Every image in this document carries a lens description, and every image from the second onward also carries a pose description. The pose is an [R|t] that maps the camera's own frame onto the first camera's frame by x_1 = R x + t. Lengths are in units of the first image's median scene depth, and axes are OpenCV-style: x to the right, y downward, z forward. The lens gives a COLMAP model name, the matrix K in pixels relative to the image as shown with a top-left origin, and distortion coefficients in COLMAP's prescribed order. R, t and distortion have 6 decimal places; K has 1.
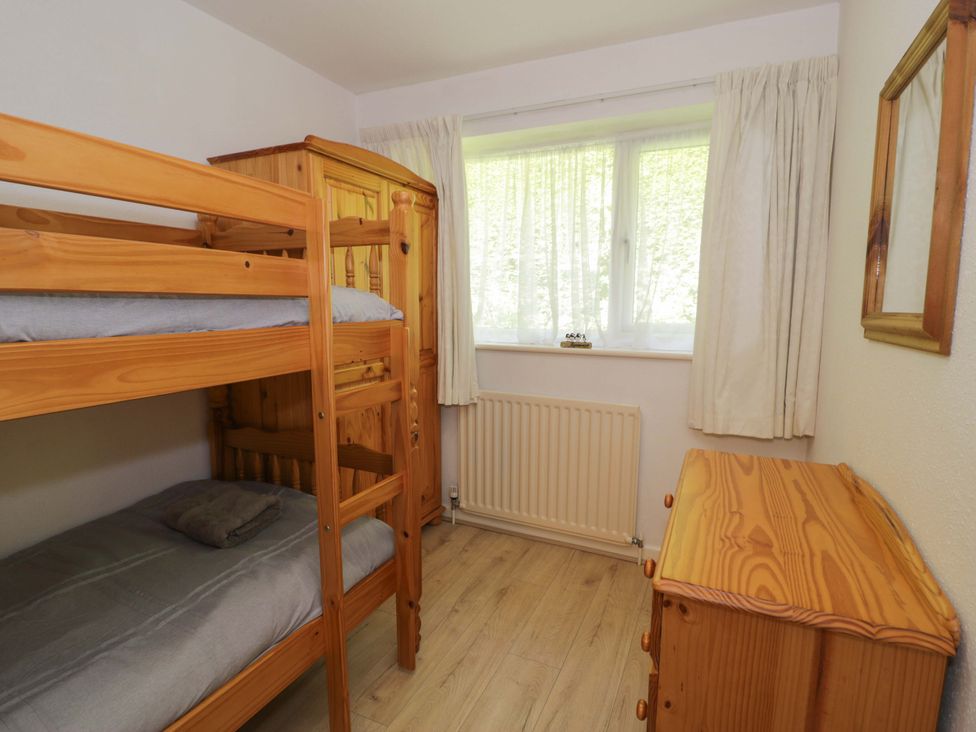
lens RADIAL K [[504.6, 0, 488.0], [0, 504.6, 363.8], [0, 0, 1]] dist [-0.012913, -0.007199]
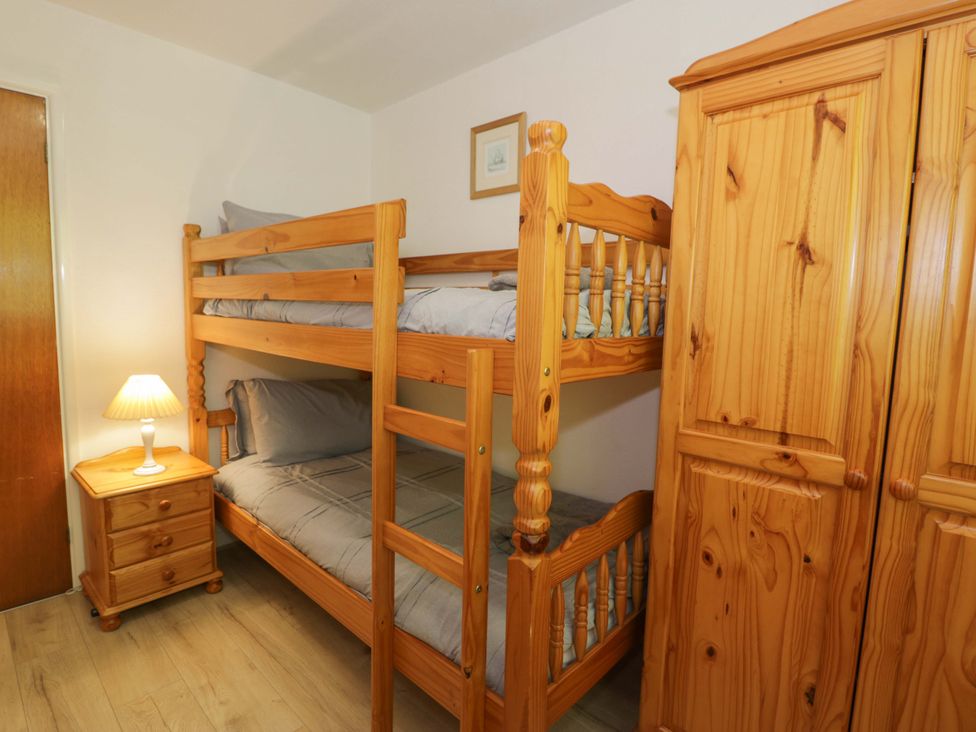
lens RADIAL K [[504.6, 0, 488.3], [0, 504.6, 363.3], [0, 0, 1]] dist [-0.012913, -0.007199]
pose [[-0.314905, 0.082919, -0.945494, 0.452119], [-0.148754, 0.979554, 0.135450, -0.147424], [0.937394, 0.183300, -0.296131, 1.226927]]
